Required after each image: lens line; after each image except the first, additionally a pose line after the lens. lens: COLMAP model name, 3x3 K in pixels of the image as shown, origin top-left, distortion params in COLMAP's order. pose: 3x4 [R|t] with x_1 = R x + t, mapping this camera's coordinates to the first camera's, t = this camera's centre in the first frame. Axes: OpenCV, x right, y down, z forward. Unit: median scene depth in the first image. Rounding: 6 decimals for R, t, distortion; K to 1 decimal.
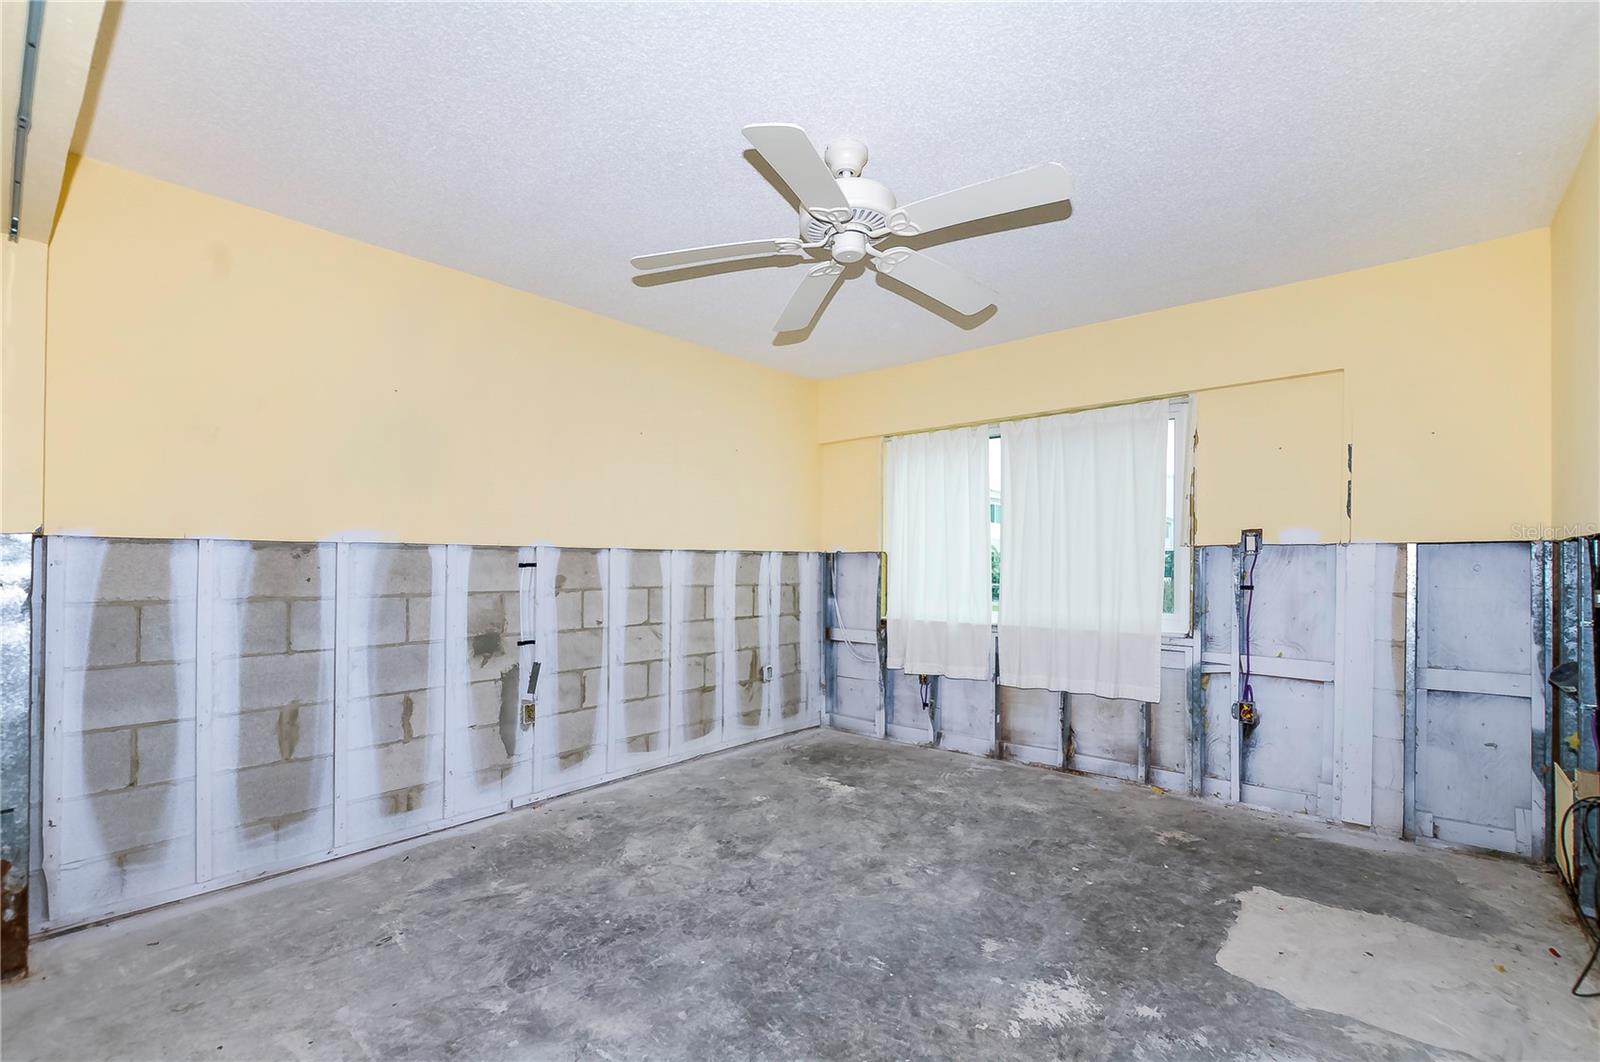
lens RADIAL K [[691.2, 0, 800.2], [0, 691.2, 545.8], [0, 0, 1]] dist [0.002402, -0.000505]
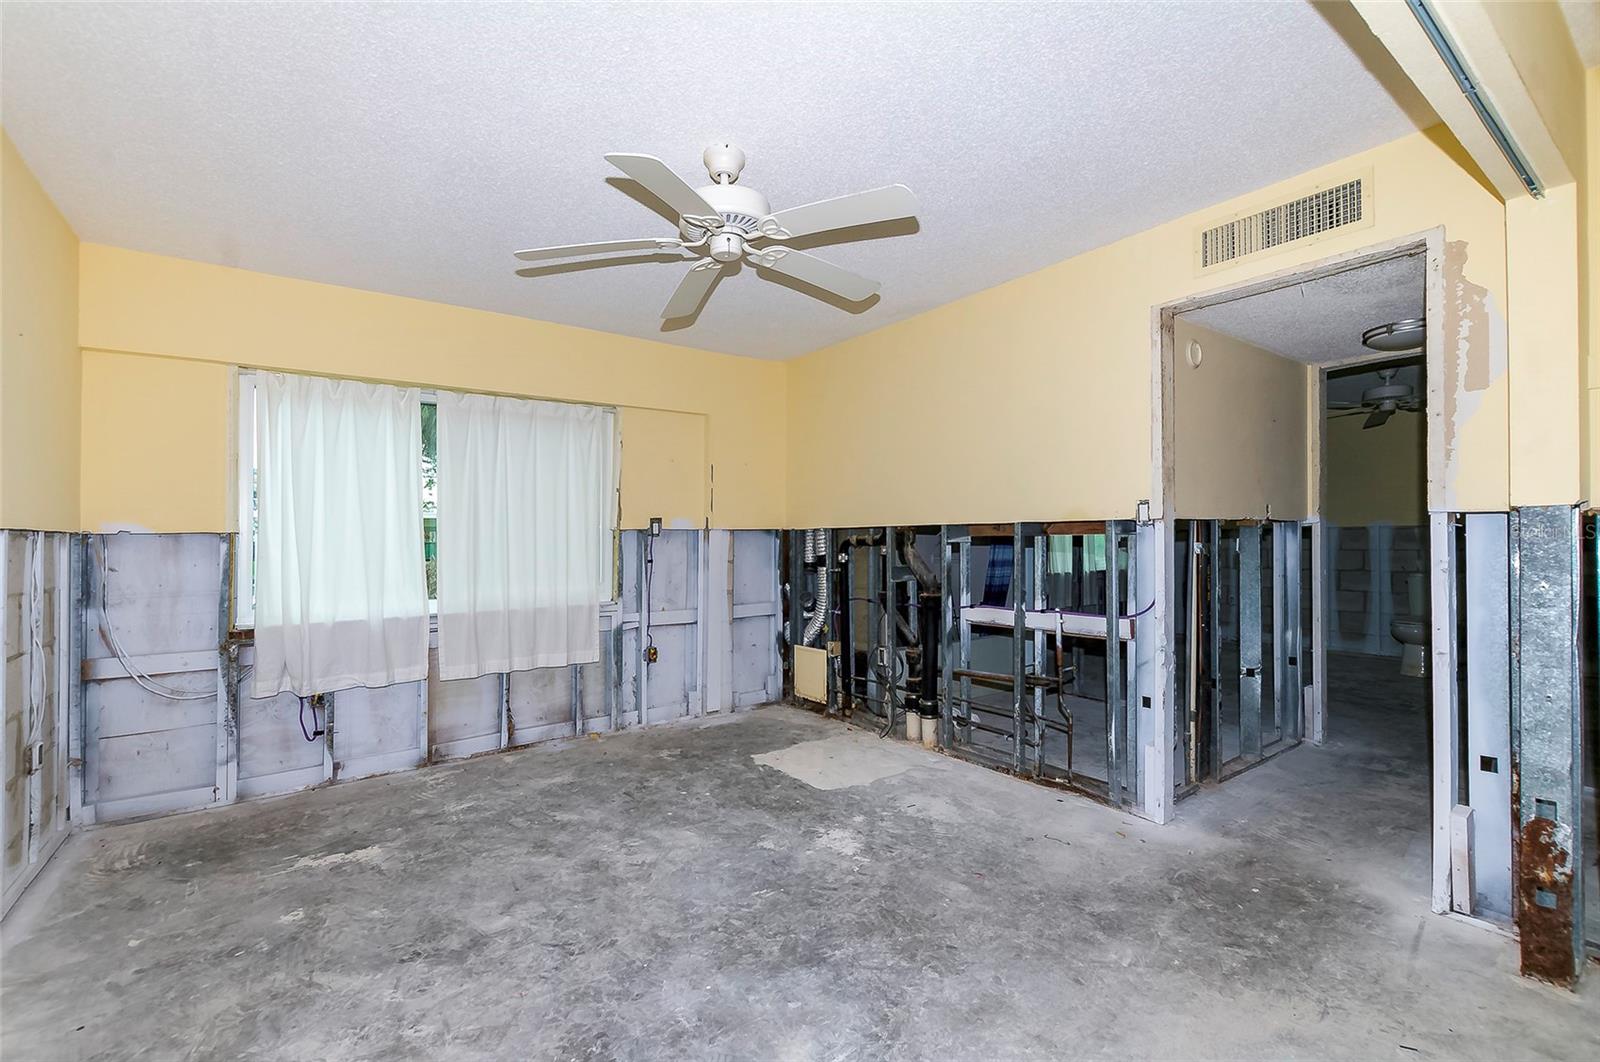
lens RADIAL K [[701.5, 0, 800.0], [0, 701.5, 531.0], [0, 0, 1]] dist [0.001522, -0.001587]
pose [[0.226828, 0.008344, 0.973899, -0.671383], [-0.014443, 0.999882, -0.005203, 0.003588], [-0.973828, -0.012886, 0.226922, 0.450435]]
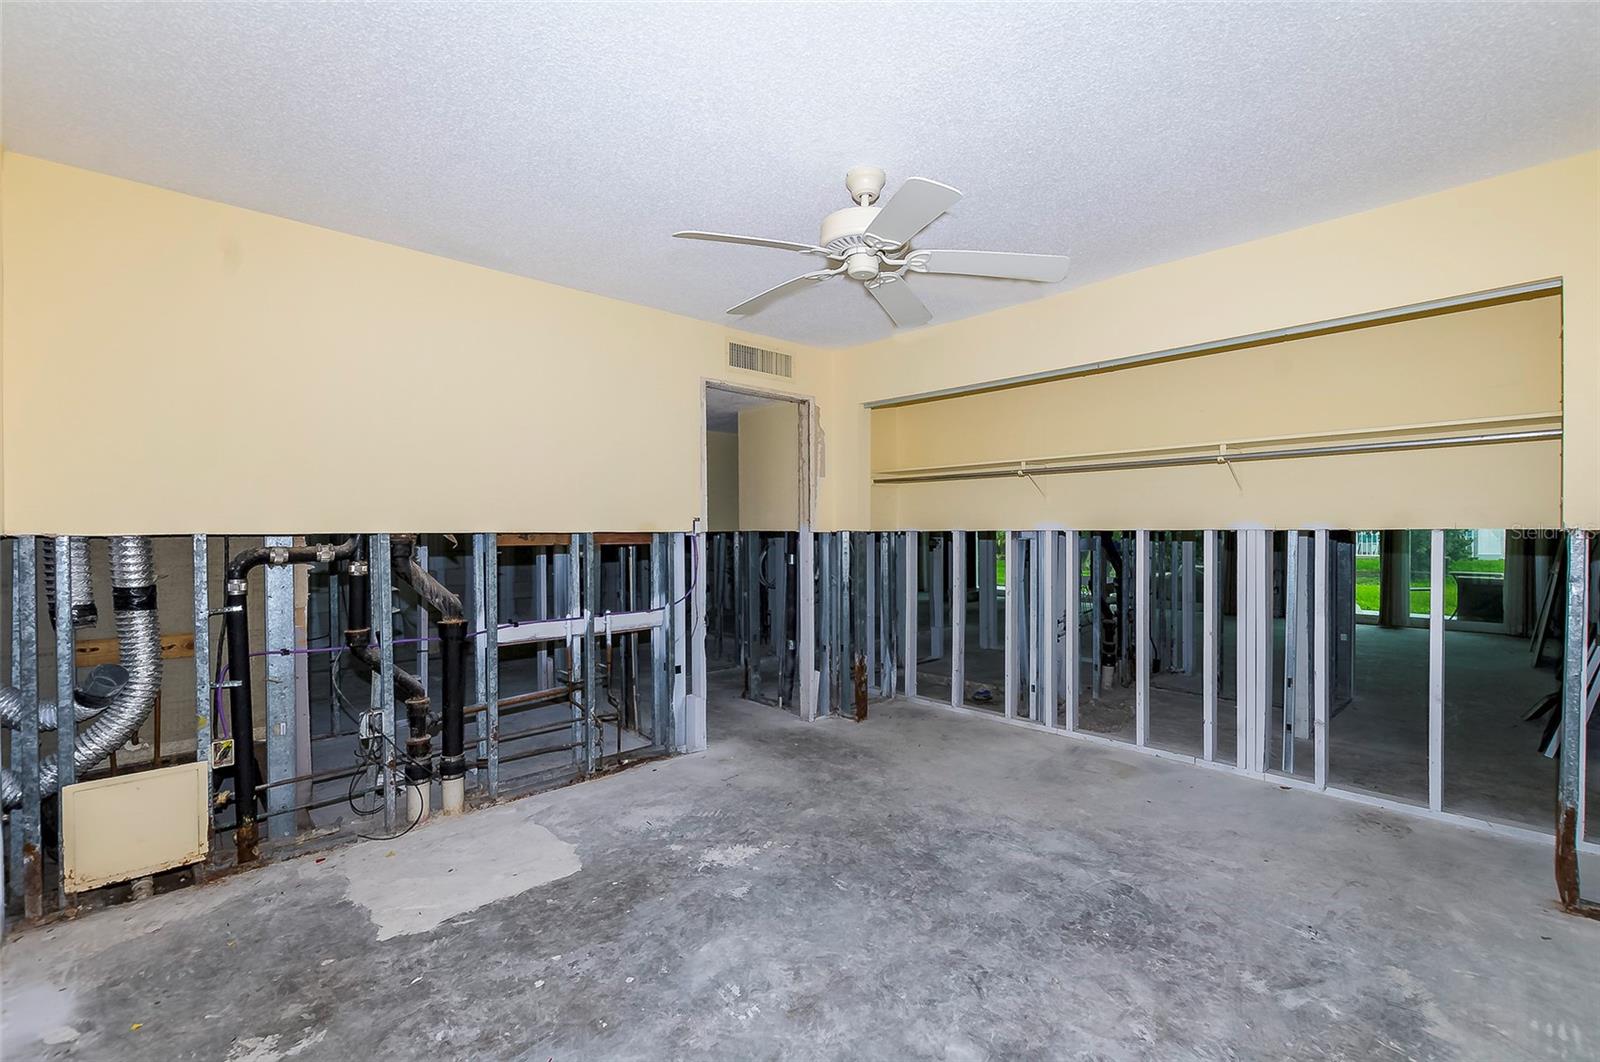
lens RADIAL K [[701.5, 0, 800.0], [0, 701.5, 531.0], [0, 0, 1]] dist [0.001522, -0.001587]
pose [[-0.994371, 0.003284, 0.105901, 0.032382], [0.001109, 0.999787, -0.020589, -0.002658], [-0.105946, -0.020355, -0.994164, 1.496010]]
